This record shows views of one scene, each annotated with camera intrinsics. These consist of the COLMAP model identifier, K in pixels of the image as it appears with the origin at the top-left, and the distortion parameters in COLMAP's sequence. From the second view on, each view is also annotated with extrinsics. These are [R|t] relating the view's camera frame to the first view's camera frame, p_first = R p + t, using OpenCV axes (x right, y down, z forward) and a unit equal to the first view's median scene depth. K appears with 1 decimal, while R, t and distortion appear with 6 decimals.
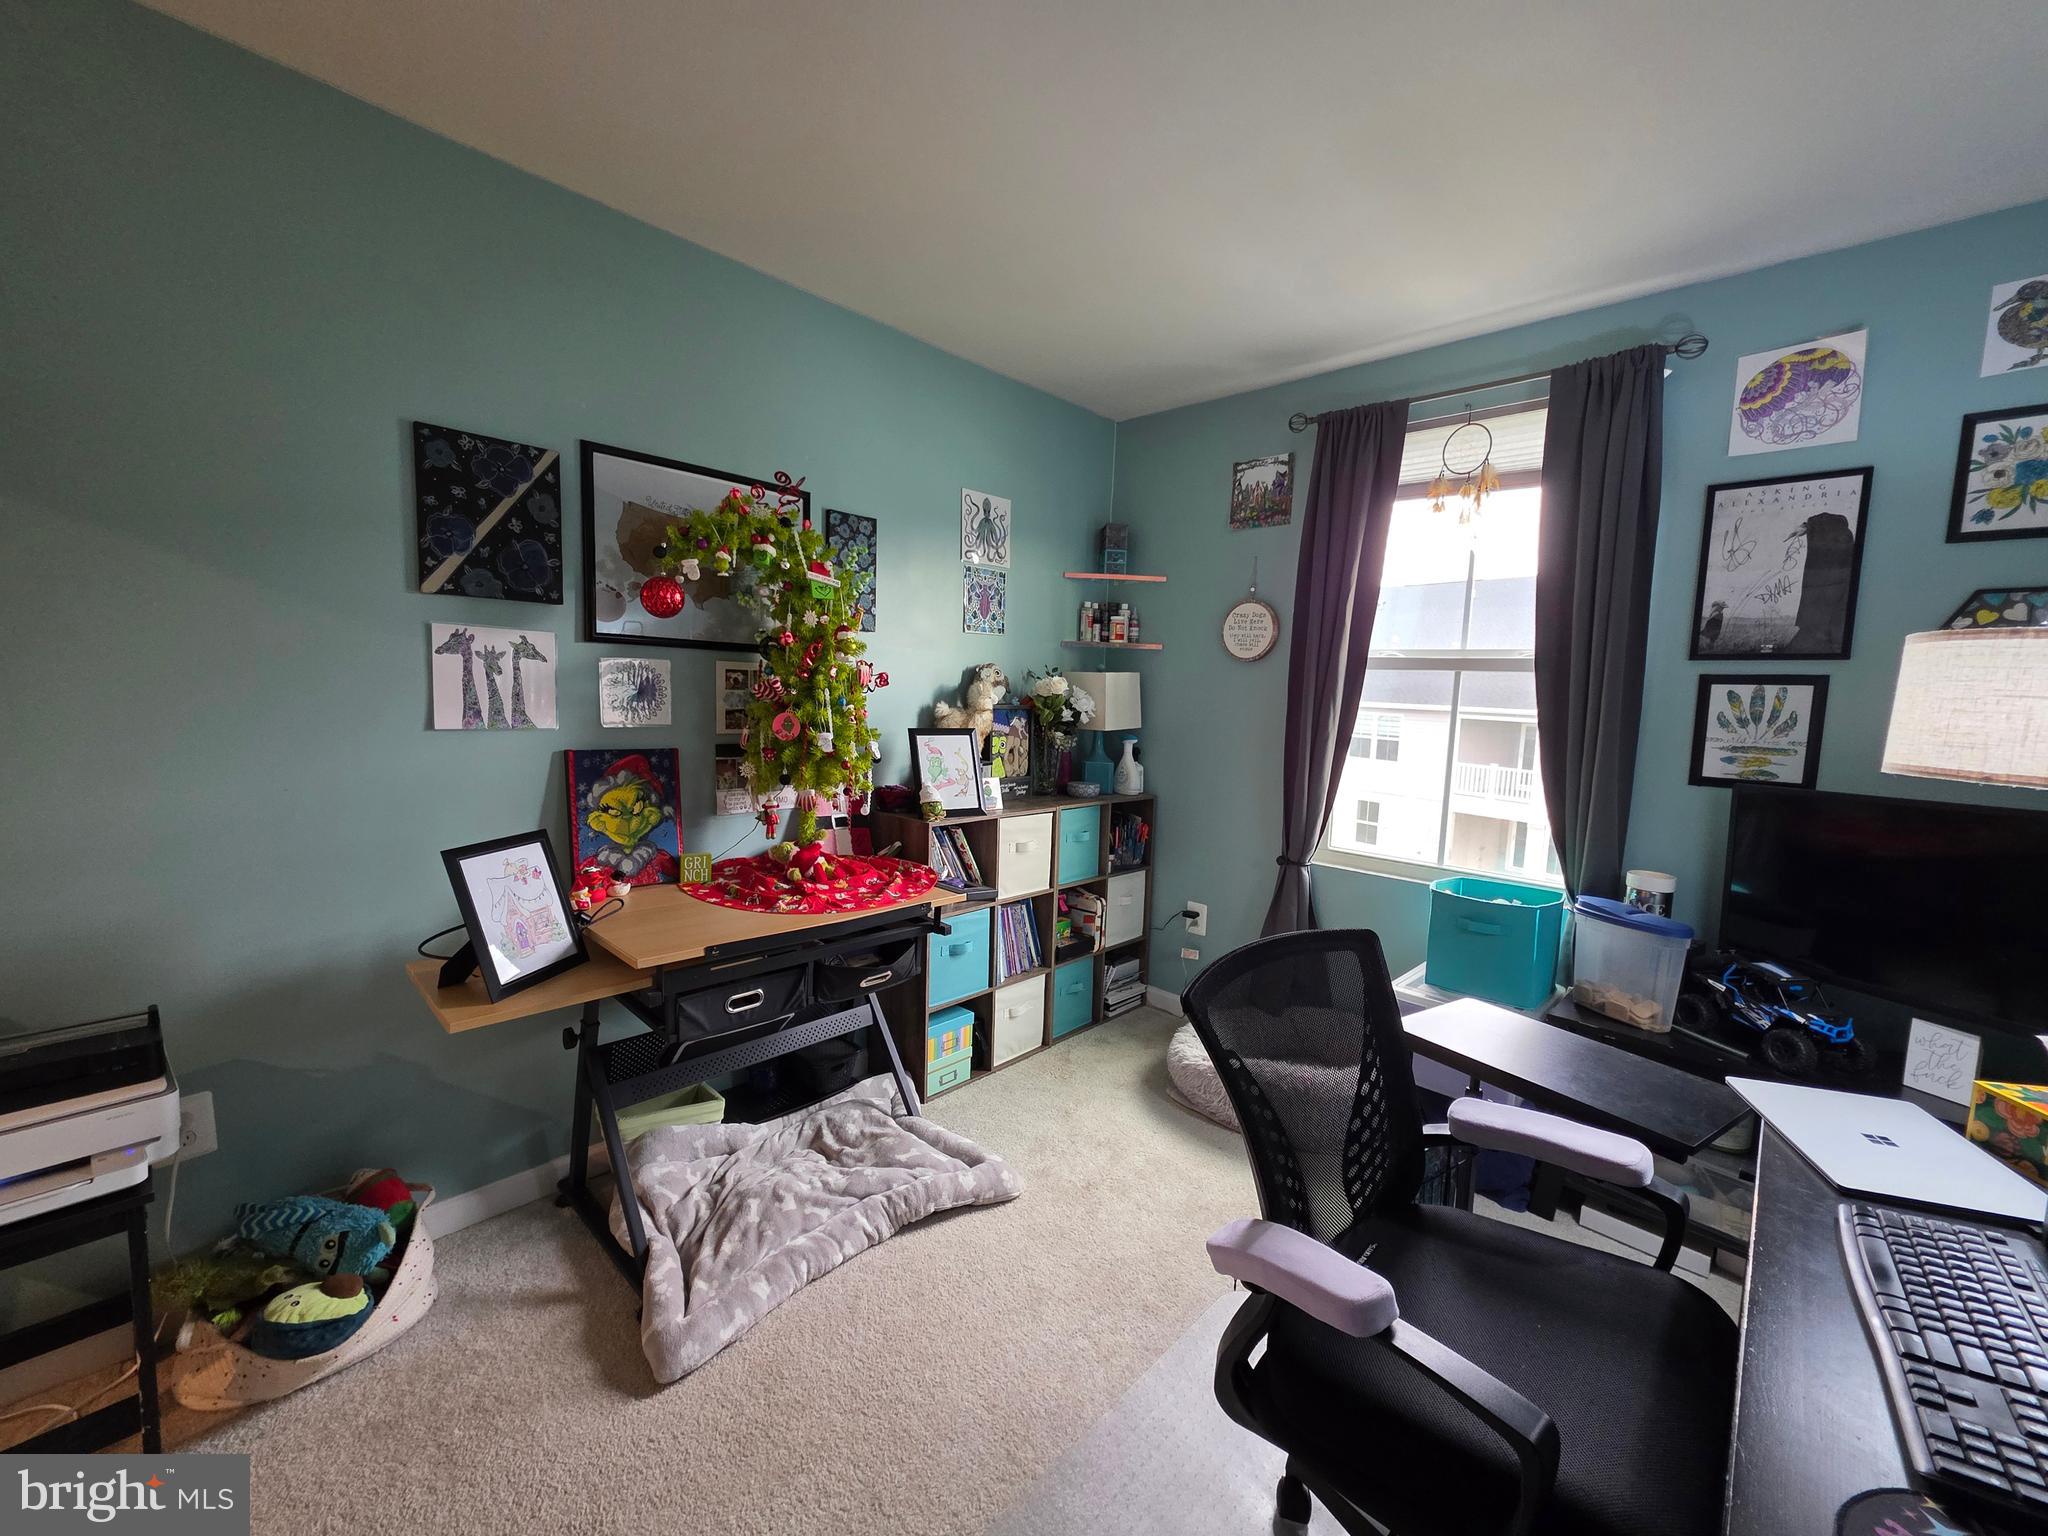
lens RADIAL K [[815.3, 0, 1024.0], [0, 815.3, 768.0], [0, 0, 1]] dist [0.002079, -0.000080]
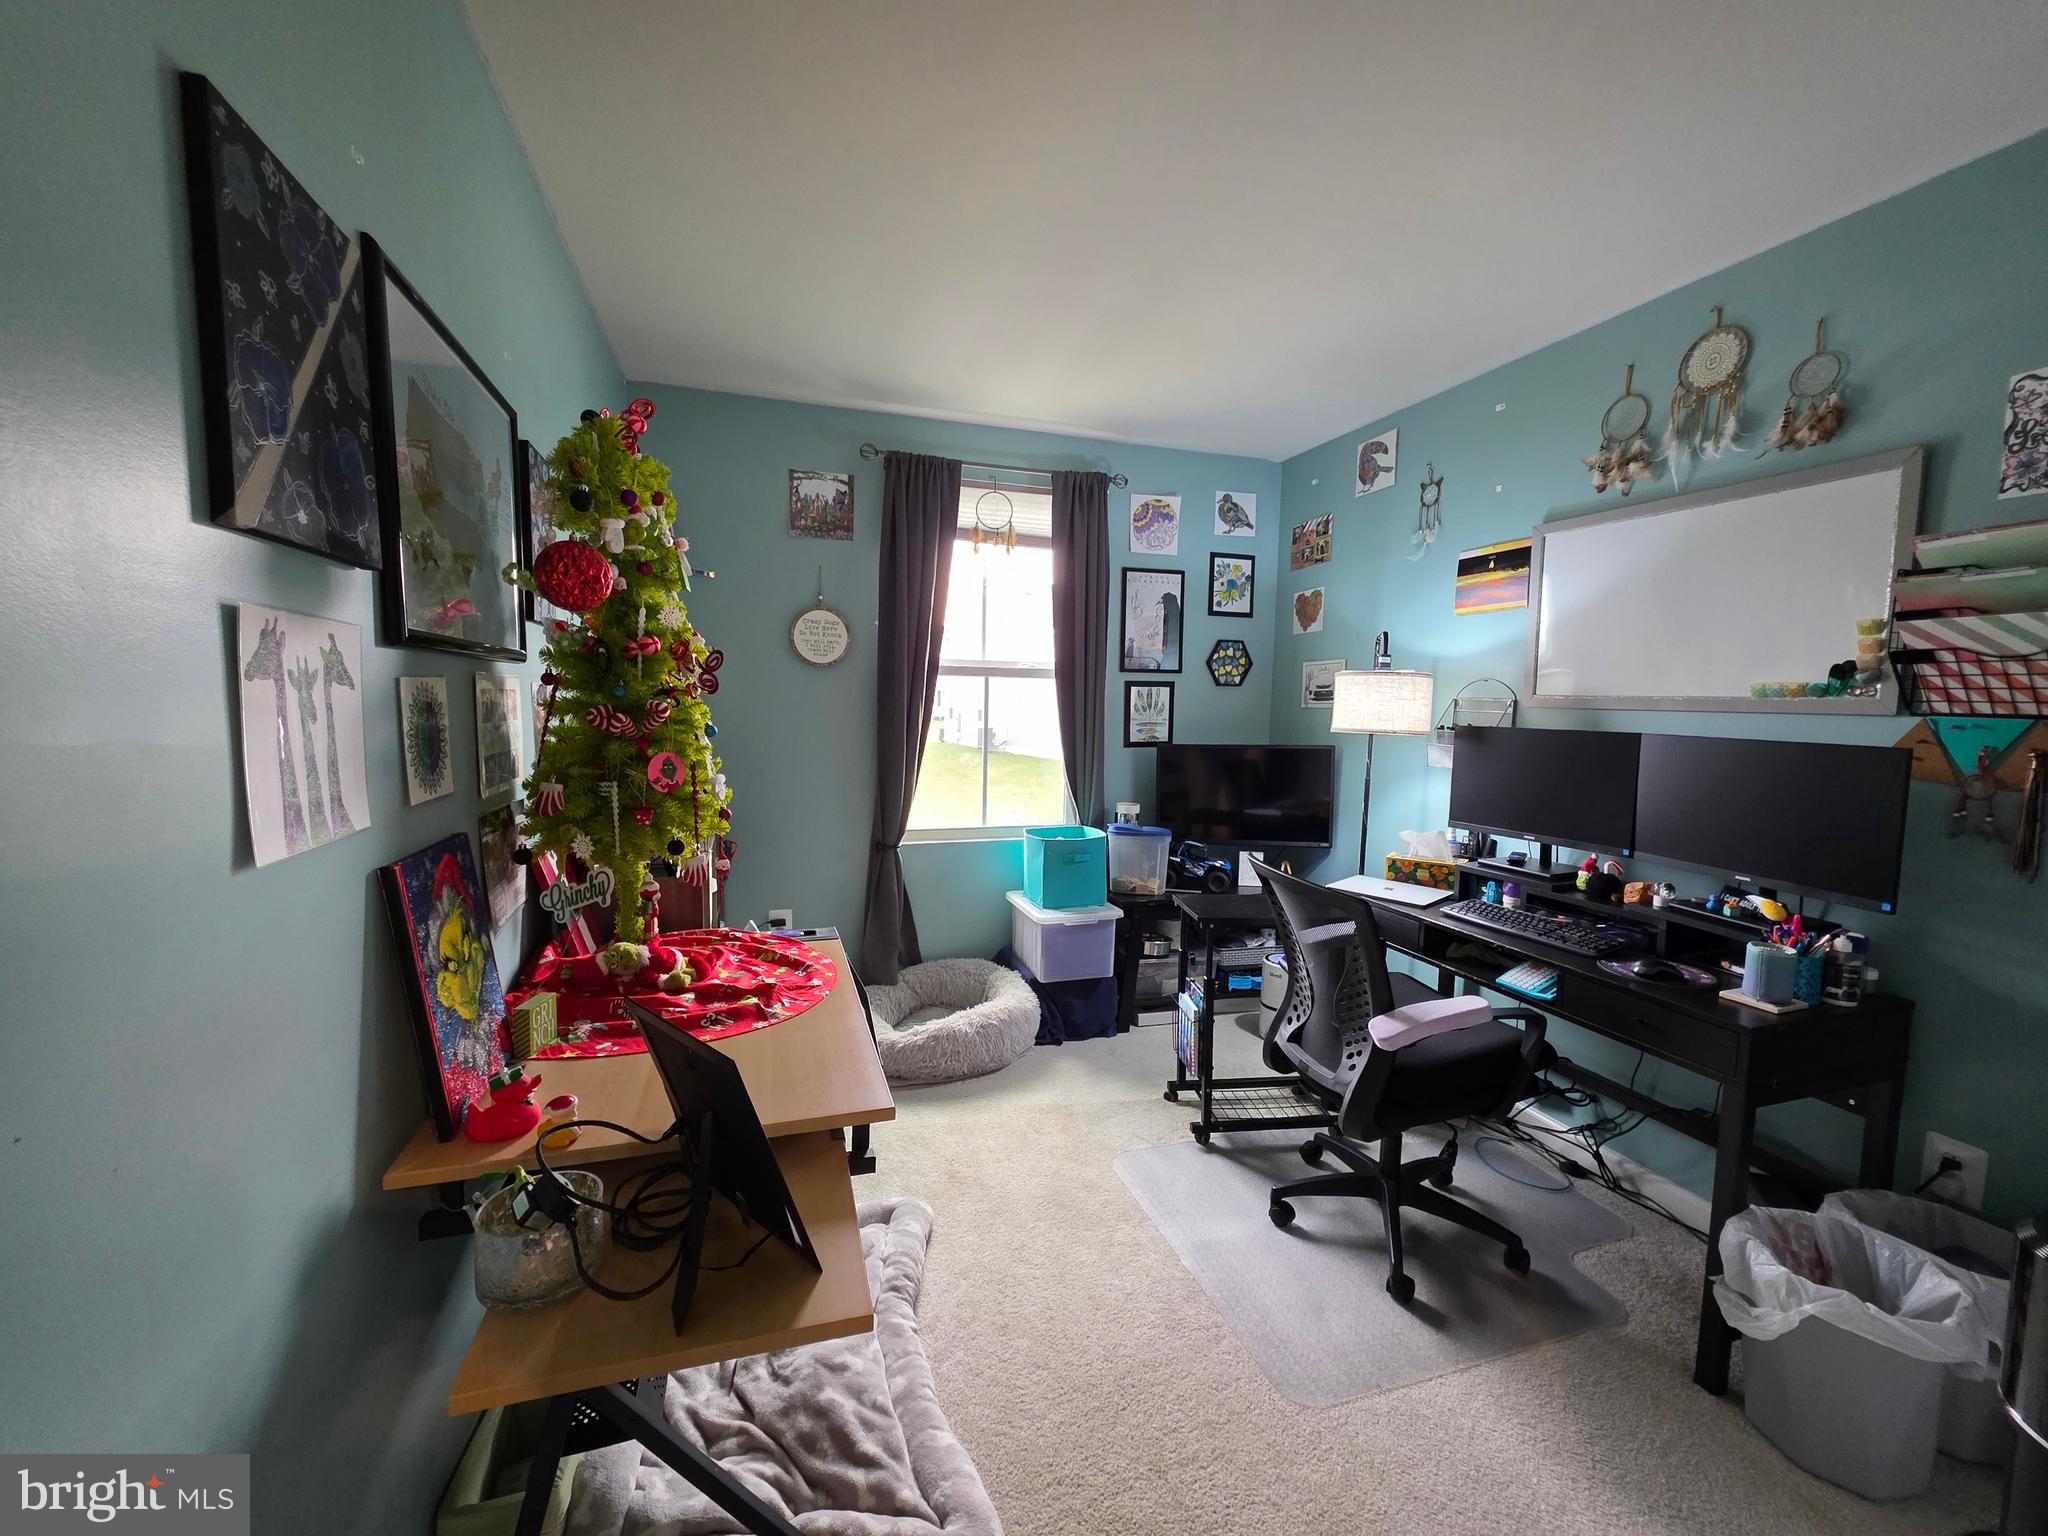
lens RADIAL K [[815.3, 0, 1024.0], [0, 815.3, 768.0], [0, 0, 1]] dist [0.002079, -0.000080]
pose [[0.475702, -0.105649, 0.873239, -0.734636], [0.087516, 0.993519, 0.072527, -0.076151], [-0.875242, 0.041921, 0.481865, 0.386617]]
